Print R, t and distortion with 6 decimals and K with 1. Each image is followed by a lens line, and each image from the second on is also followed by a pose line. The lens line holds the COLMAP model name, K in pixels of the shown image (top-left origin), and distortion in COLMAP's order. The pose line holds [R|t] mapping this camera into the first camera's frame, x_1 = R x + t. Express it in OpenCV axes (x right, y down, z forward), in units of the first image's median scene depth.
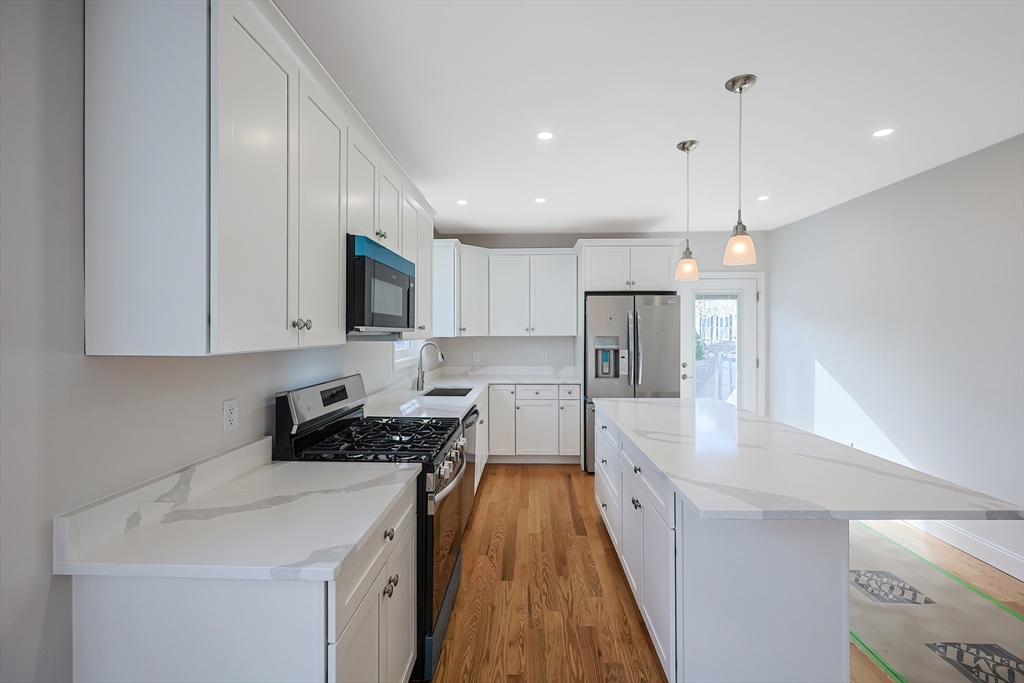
lens RADIAL K [[444.1, 0, 519.5], [0, 444.1, 335.3], [0, 0, 1]] dist [-0.000517, -0.001093]
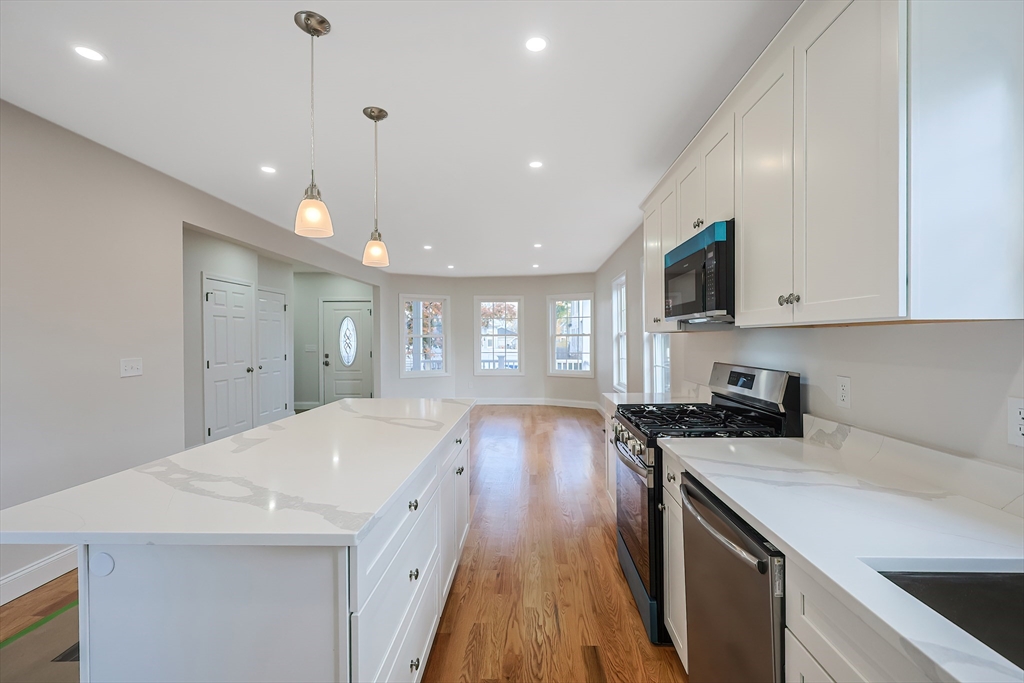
lens RADIAL K [[444.1, 0, 527.9], [0, 444.1, 337.6], [0, 0, 1]] dist [-0.000517, -0.001093]
pose [[-0.999912, 0.006865, -0.011357, 0.048031], [0.006758, 0.999933, 0.009399, 0.011546], [0.011421, 0.009322, -0.999891, 1.032001]]
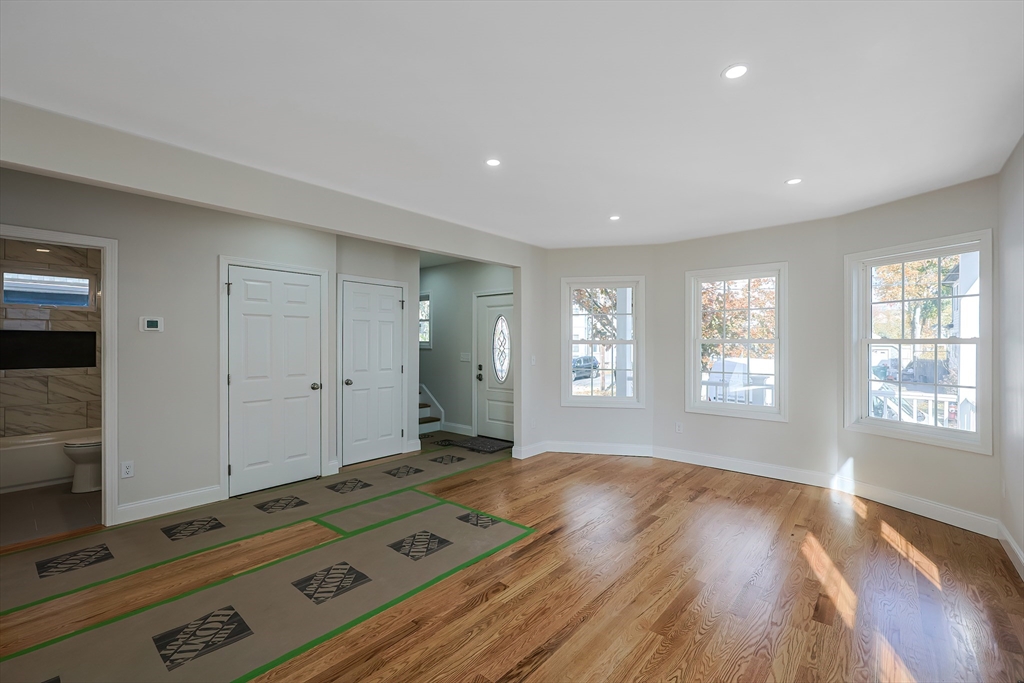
lens RADIAL K [[444.1, 0, 511.3], [0, 444.1, 343.5], [0, 0, 1]] dist [-0.000517, -0.001093]
pose [[-0.776065, 0.000437, 0.630653, -0.108827], [0.006064, 0.999959, 0.006770, 0.014708], [-0.630624, 0.009078, -0.776035, 0.162742]]
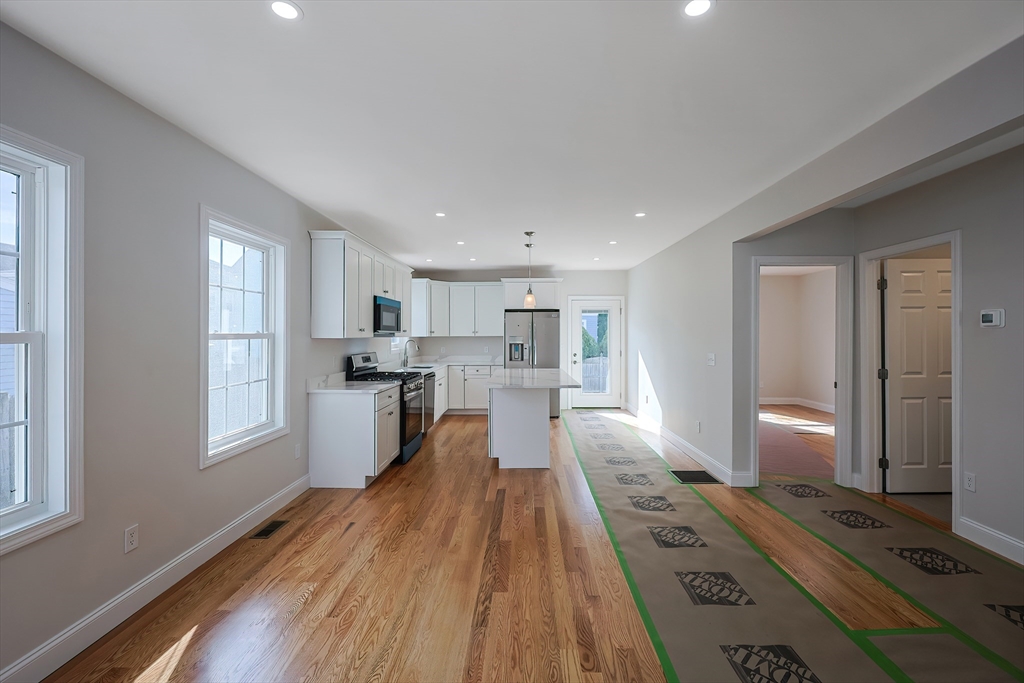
lens RADIAL K [[444.1, 0, 521.8], [0, 444.1, 341.1], [0, 0, 1]] dist [-0.000517, -0.001093]
pose [[0.999849, 0.000687, 0.017347, 0.189810], [-0.000772, 0.999988, 0.004935, 0.012596], [-0.017343, -0.004948, 0.999837, -0.703768]]
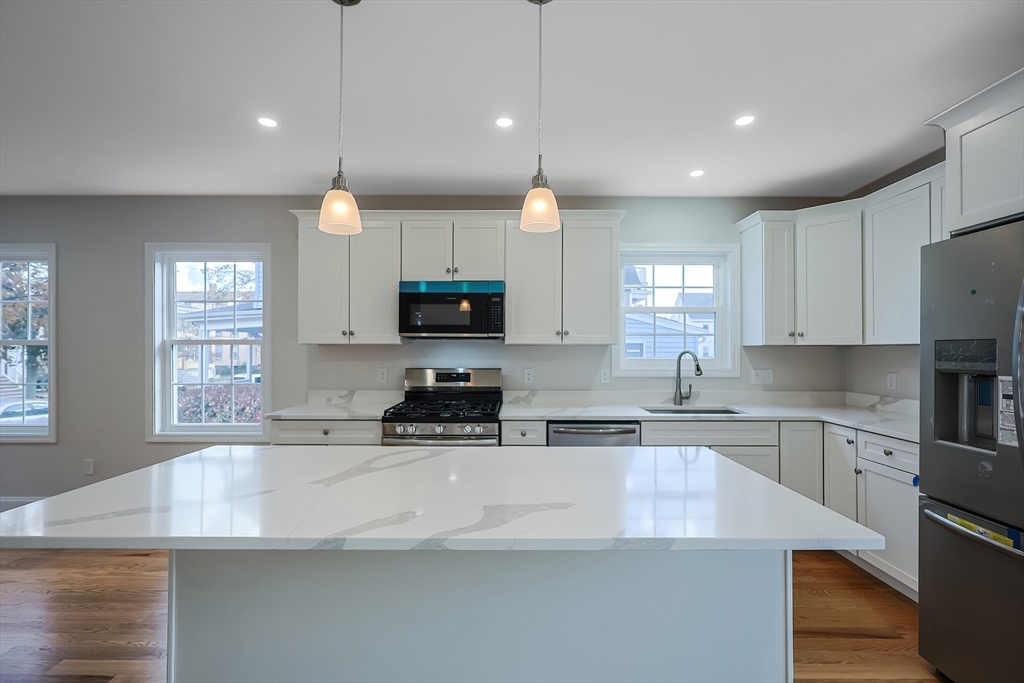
lens RADIAL K [[473.4, 0, 496.3], [0, 473.4, 340.2], [0, 0, 1]] dist [0.015594, -0.000239]
pose [[0.018448, -0.010778, -0.999772, 0.647099], [-0.011306, 0.999876, -0.010987, 0.008969], [0.999766, 0.011506, 0.018324, 0.569843]]
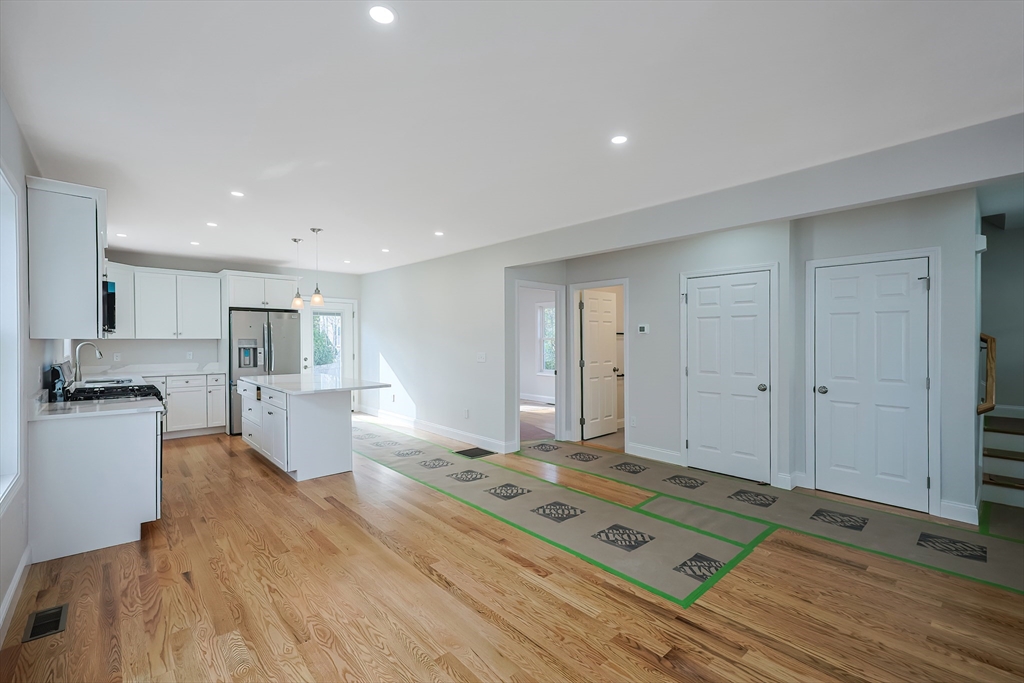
lens RADIAL K [[444.1, 0, 516.6], [0, 444.1, 347.0], [0, 0, 1]] dist [-0.000517, -0.001093]
pose [[0.721180, -0.007581, 0.692707, -0.180622], [0.002289, 0.999961, 0.008561, 0.018315], [-0.692744, -0.004588, 0.721169, -0.681582]]
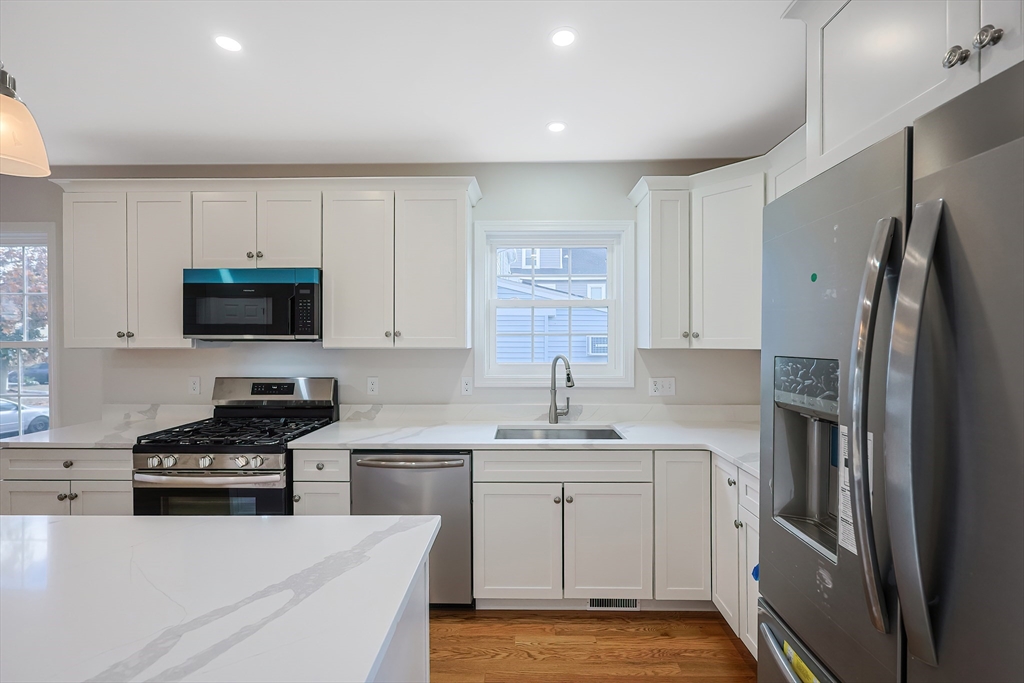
lens RADIAL K [[473.4, 0, 496.7], [0, 473.4, 337.2], [0, 0, 1]] dist [0.015594, -0.000239]
pose [[-0.000167, 0.001211, -0.999999, 0.479635], [-0.008529, 0.999963, 0.001213, -0.010897], [0.999964, 0.008529, -0.000157, 0.832907]]
